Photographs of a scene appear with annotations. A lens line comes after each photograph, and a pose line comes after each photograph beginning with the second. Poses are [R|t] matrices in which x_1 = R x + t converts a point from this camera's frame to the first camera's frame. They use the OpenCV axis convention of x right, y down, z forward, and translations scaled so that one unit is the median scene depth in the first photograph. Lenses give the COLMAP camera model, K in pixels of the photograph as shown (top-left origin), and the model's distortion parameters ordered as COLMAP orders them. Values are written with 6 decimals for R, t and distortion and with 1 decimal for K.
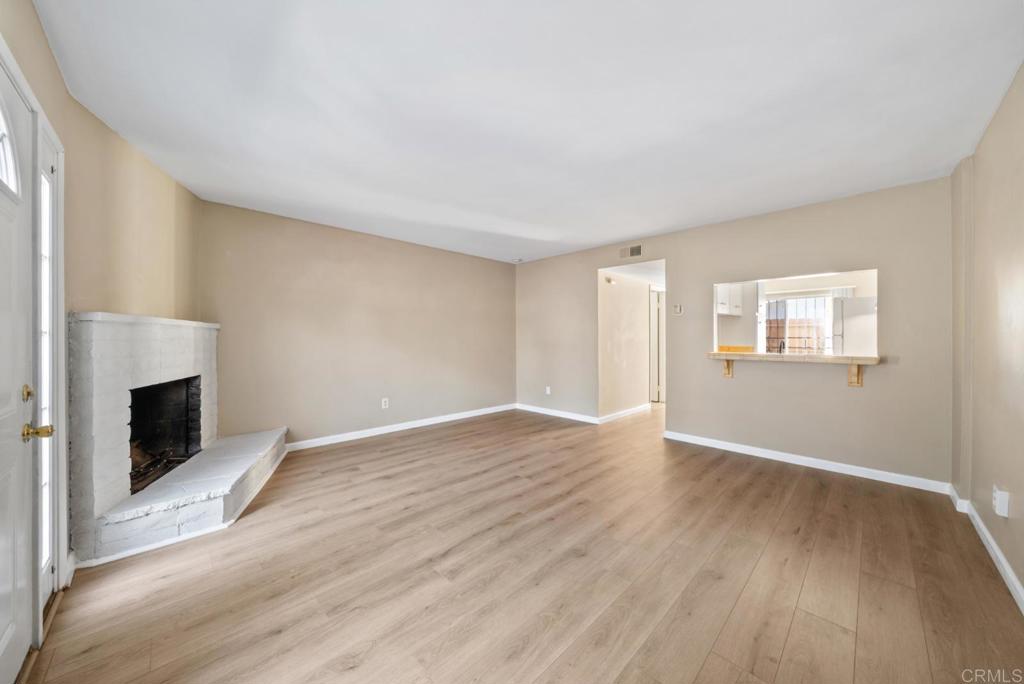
lens RADIAL K [[352.0, 0, 512.0], [0, 352.0, 342.0], [0, 0, 1]] dist [-0.013226, 0.000104]
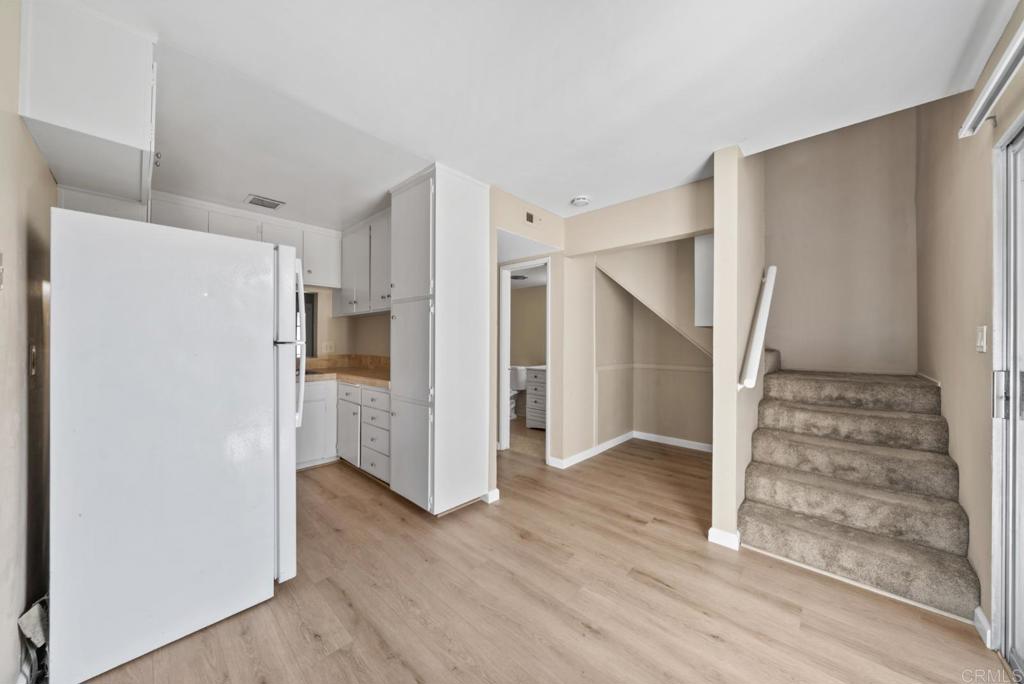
lens RADIAL K [[352.0, 0, 512.0], [0, 352.0, 342.0], [0, 0, 1]] dist [-0.013226, 0.000104]
pose [[0.046493, -0.001851, -0.998917, 2.343675], [-0.014326, 0.999894, -0.002520, -0.021777], [0.998816, 0.014427, 0.046462, 2.195777]]
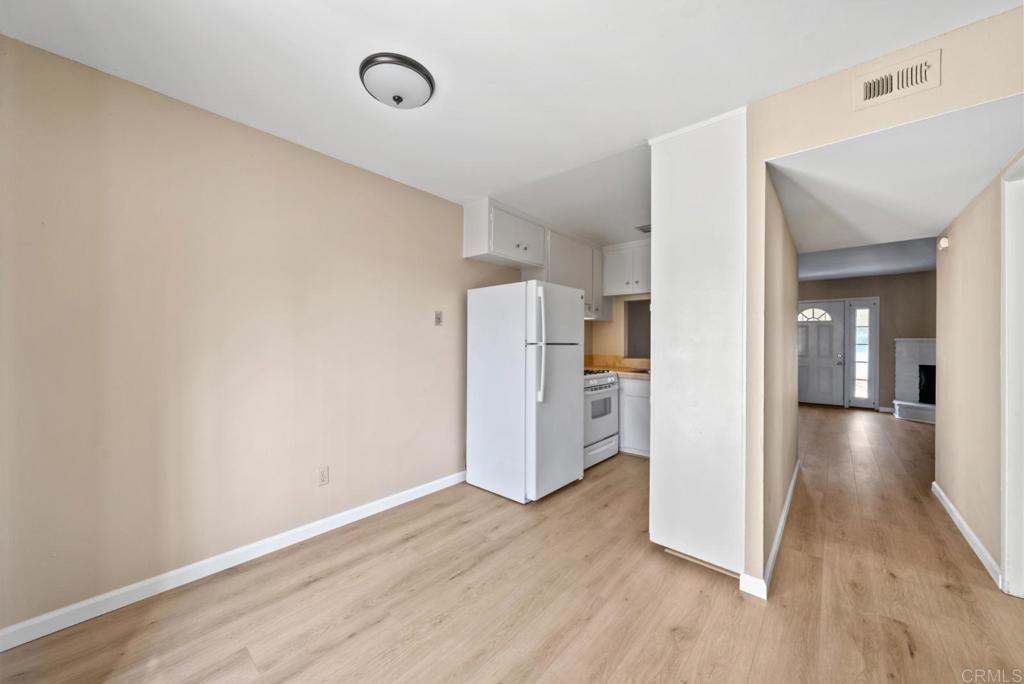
lens RADIAL K [[367.6, 0, 512.0], [0, 367.6, 342.0], [0, 0, 1]] dist [-0.000335, 0.000061]
pose [[-0.996903, -0.008802, -0.078149, 1.836154], [-0.009405, 0.999929, 0.007345, -0.028083], [0.078078, 0.008058, -0.996915, 2.819766]]
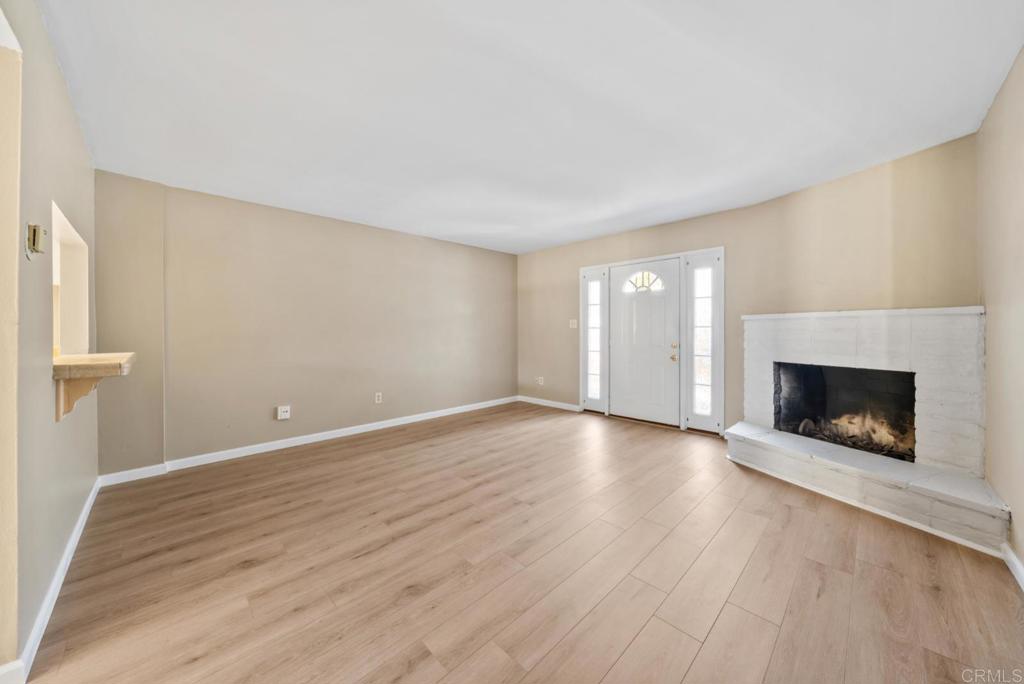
lens RADIAL K [[352.0, 0, 512.6], [0, 352.0, 329.9], [0, 0, 1]] dist [0.001262, 0.000085]
pose [[-0.999993, 0.003613, -0.000017, 0.061248], [0.003613, 0.999916, 0.012461, -0.023598], [0.000062, 0.012461, -0.999922, 1.972703]]
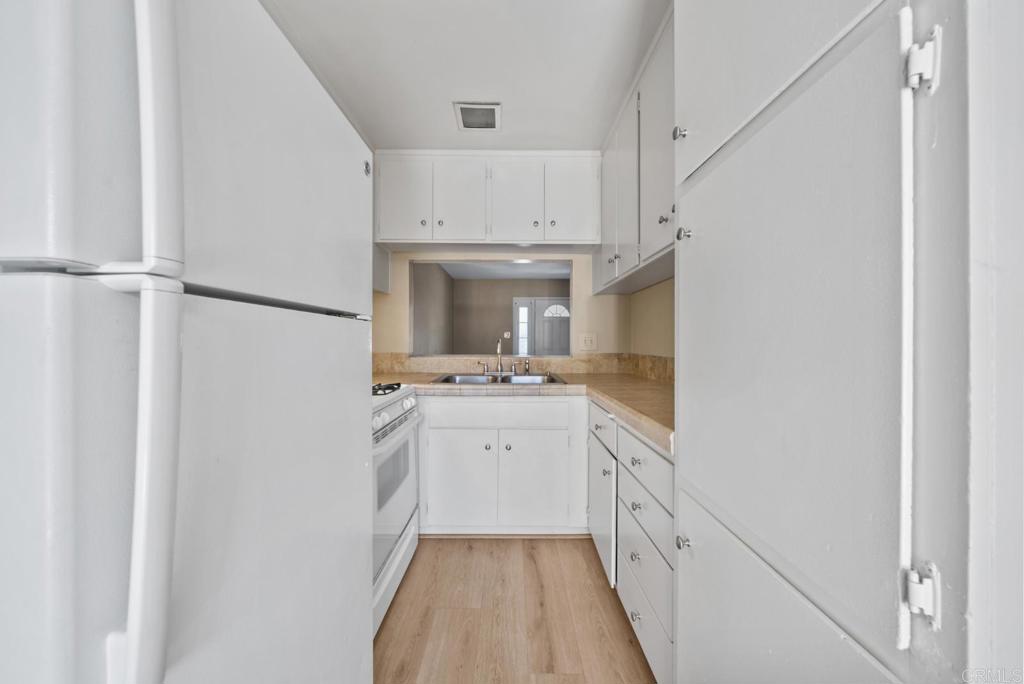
lens RADIAL K [[352.0, 0, 512.0], [0, 352.0, 342.0], [0, 0, 1]] dist [-0.013226, 0.000104]
pose [[-0.699041, -0.003772, -0.715071, 1.671066], [-0.011339, 0.999919, 0.005810, 0.005876], [0.714991, 0.012170, -0.699027, 2.019394]]
